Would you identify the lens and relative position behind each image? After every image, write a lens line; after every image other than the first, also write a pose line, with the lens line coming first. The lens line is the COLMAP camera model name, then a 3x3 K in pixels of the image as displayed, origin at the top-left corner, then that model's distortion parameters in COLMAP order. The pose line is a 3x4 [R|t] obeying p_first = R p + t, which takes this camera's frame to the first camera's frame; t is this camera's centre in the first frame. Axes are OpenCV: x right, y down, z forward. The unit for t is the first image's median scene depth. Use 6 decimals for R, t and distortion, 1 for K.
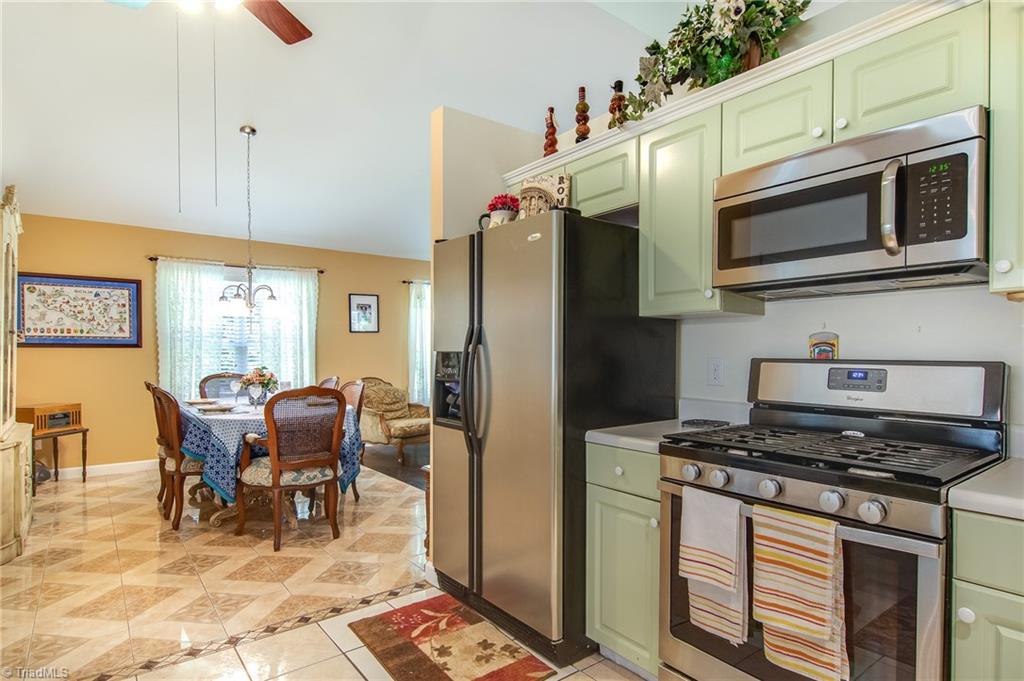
lens RADIAL K [[552.4, 0, 501.5], [0, 552.4, 355.5], [0, 0, 1]] dist [0.020375, -0.001230]
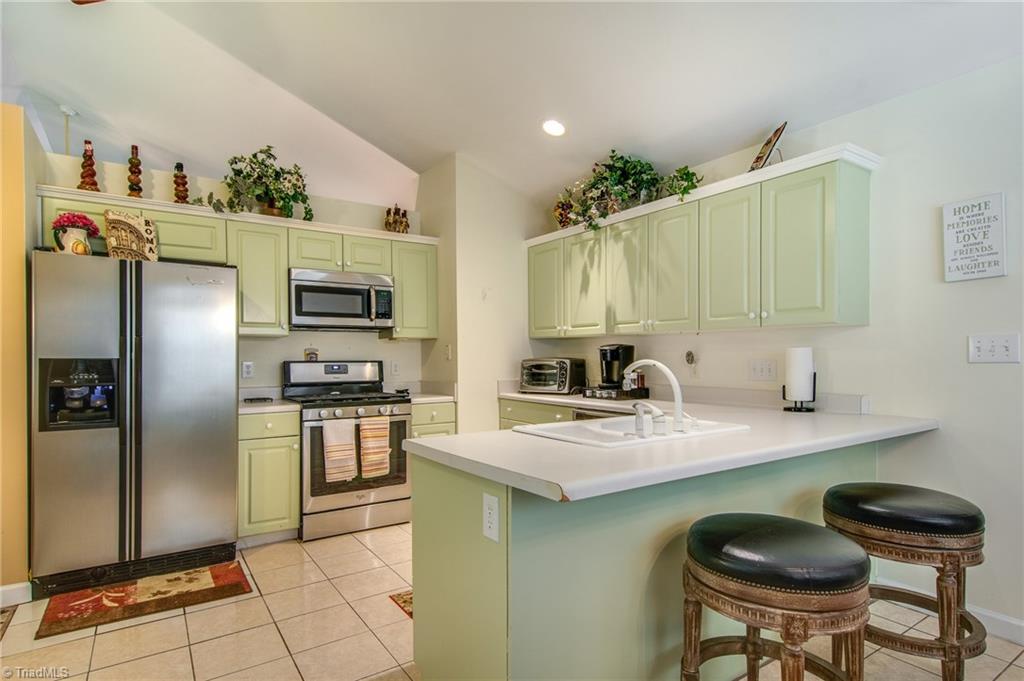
lens RADIAL K [[552.4, 0, 522.0], [0, 552.4, 360.3], [0, 0, 1]] dist [0.020375, -0.001230]
pose [[0.044288, -0.005485, 0.999004, -1.505788], [0.014893, 0.999877, 0.004830, 0.005058], [-0.998908, 0.014665, 0.044364, 0.121028]]
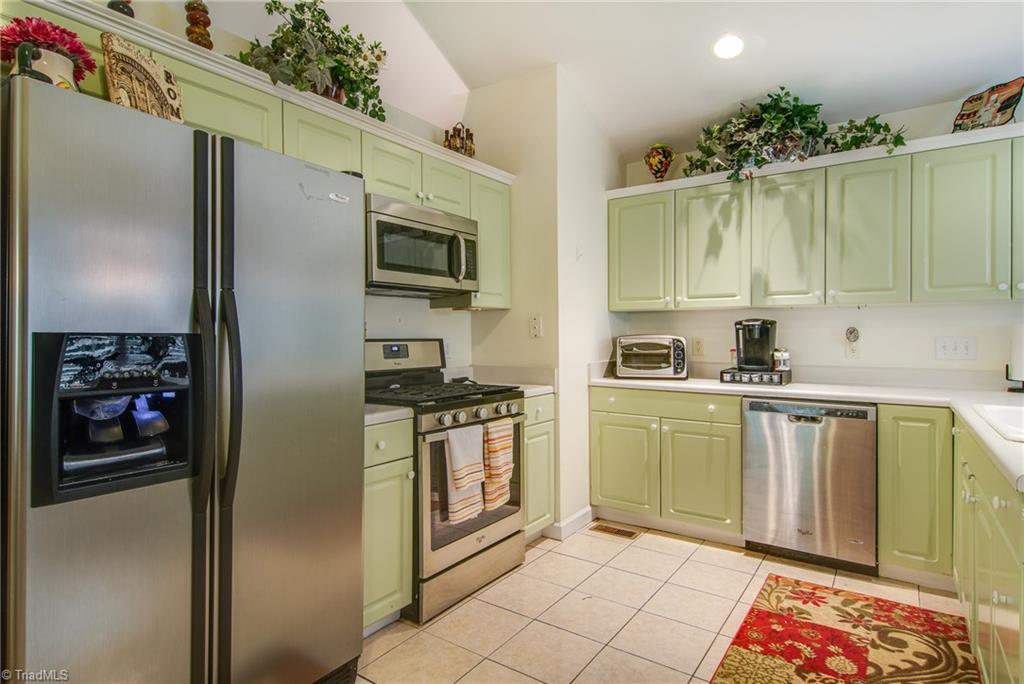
lens RADIAL K [[552.4, 0, 517.4], [0, 552.4, 333.6], [0, 0, 1]] dist [0.020375, -0.001230]
pose [[-0.321375, 0.003564, 0.946945, -0.881705], [0.013961, 0.999902, 0.000974, -0.003925], [-0.946849, 0.013533, -0.321393, 1.093810]]
